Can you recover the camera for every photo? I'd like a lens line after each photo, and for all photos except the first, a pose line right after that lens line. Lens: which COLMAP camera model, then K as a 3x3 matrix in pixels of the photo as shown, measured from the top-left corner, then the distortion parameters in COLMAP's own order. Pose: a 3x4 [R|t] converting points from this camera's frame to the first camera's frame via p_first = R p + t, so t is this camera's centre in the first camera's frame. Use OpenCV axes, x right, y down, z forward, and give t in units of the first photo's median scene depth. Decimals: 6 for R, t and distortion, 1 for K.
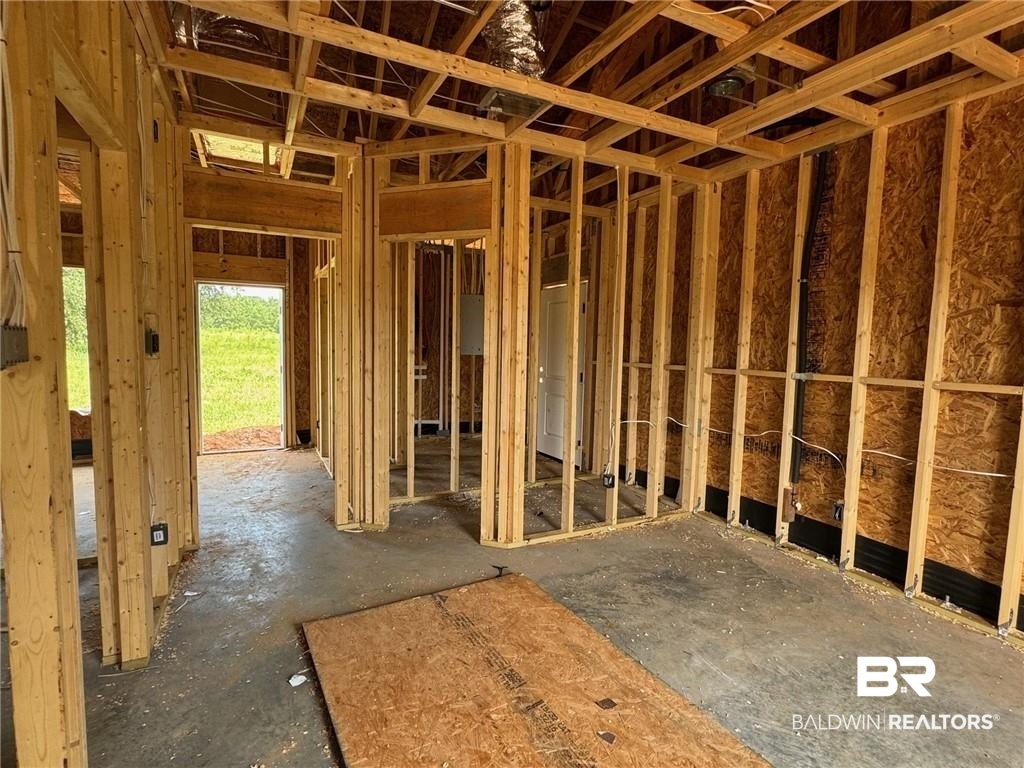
lens RADIAL K [[513.5, 0, 507.6], [0, 513.5, 384.0], [0, 0, 1]] dist [-0.001522, 0.000396]
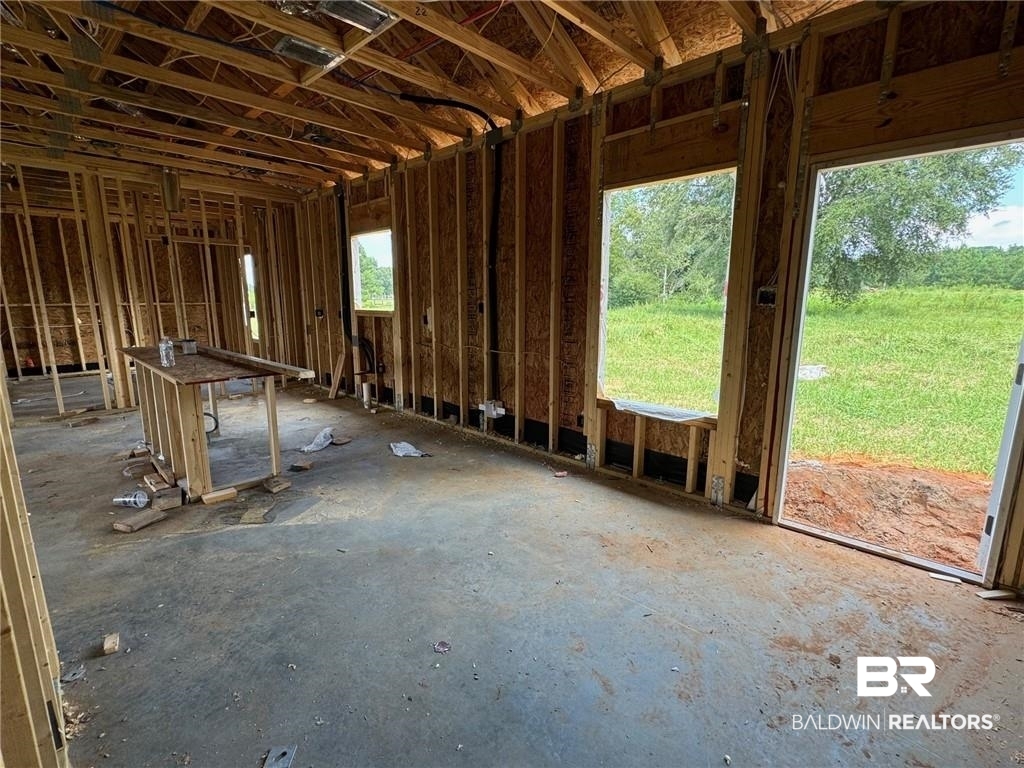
lens RADIAL K [[471.7, 0, 512.0], [0, 471.7, 384.0], [0, 0, 1]] dist [-0.002239, 0.001082]
pose [[0.336250, 0.150316, -0.929699, -0.446690], [-0.067004, 0.988497, 0.135589, -0.074169], [0.939386, 0.016702, 0.342454, 0.976942]]
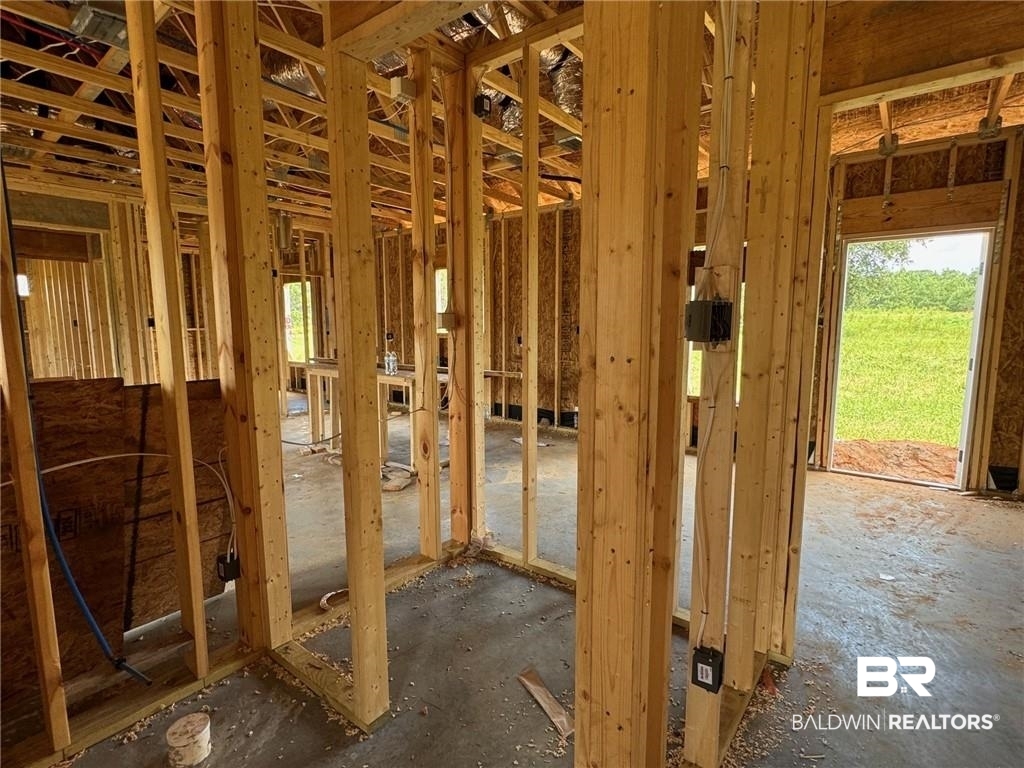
lens RADIAL K [[513.5, 0, 507.6], [0, 513.5, 384.0], [0, 0, 1]] dist [-0.001522, 0.000396]
pose [[0.429094, 0.088496, -0.898914, -0.211901], [-0.057967, 0.995835, 0.070368, -0.027863], [0.901398, 0.021913, 0.432437, 0.394021]]
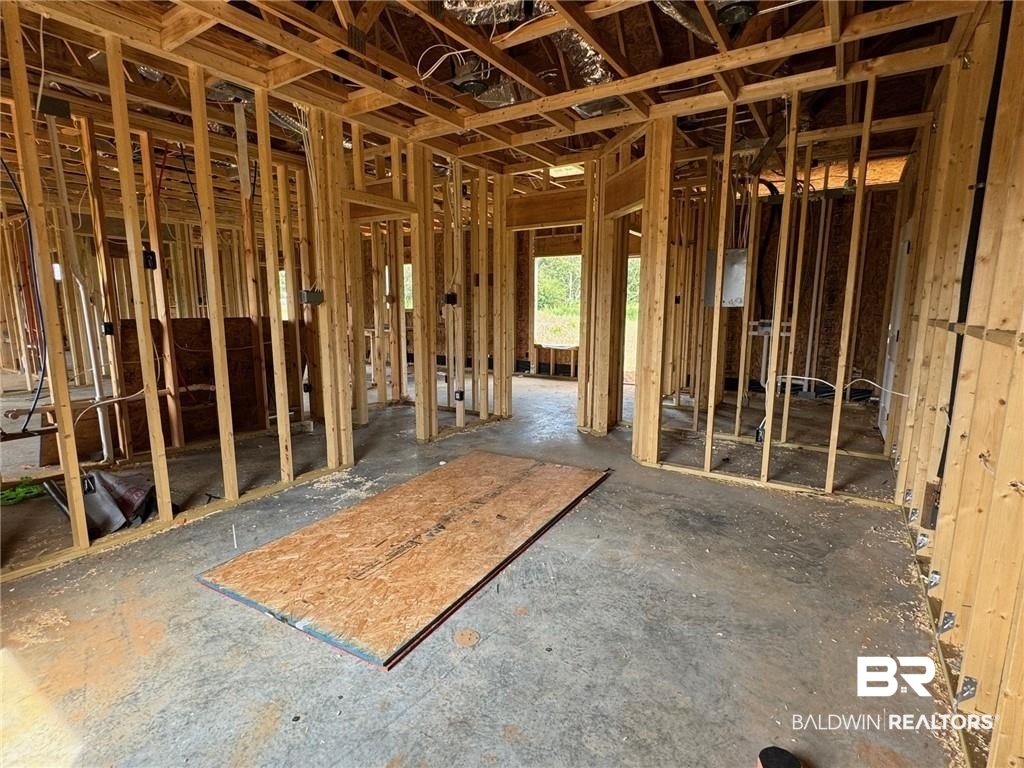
lens RADIAL K [[507.7, 0, 512.0], [0, 507.7, 384.0], [0, 0, 1]] dist [0.001504, 0.000807]
pose [[0.508115, 0.117841, -0.853190, 0.793103], [-0.057636, 0.993028, 0.102830, 0.022900], [0.859359, -0.003075, 0.511364, 0.114010]]
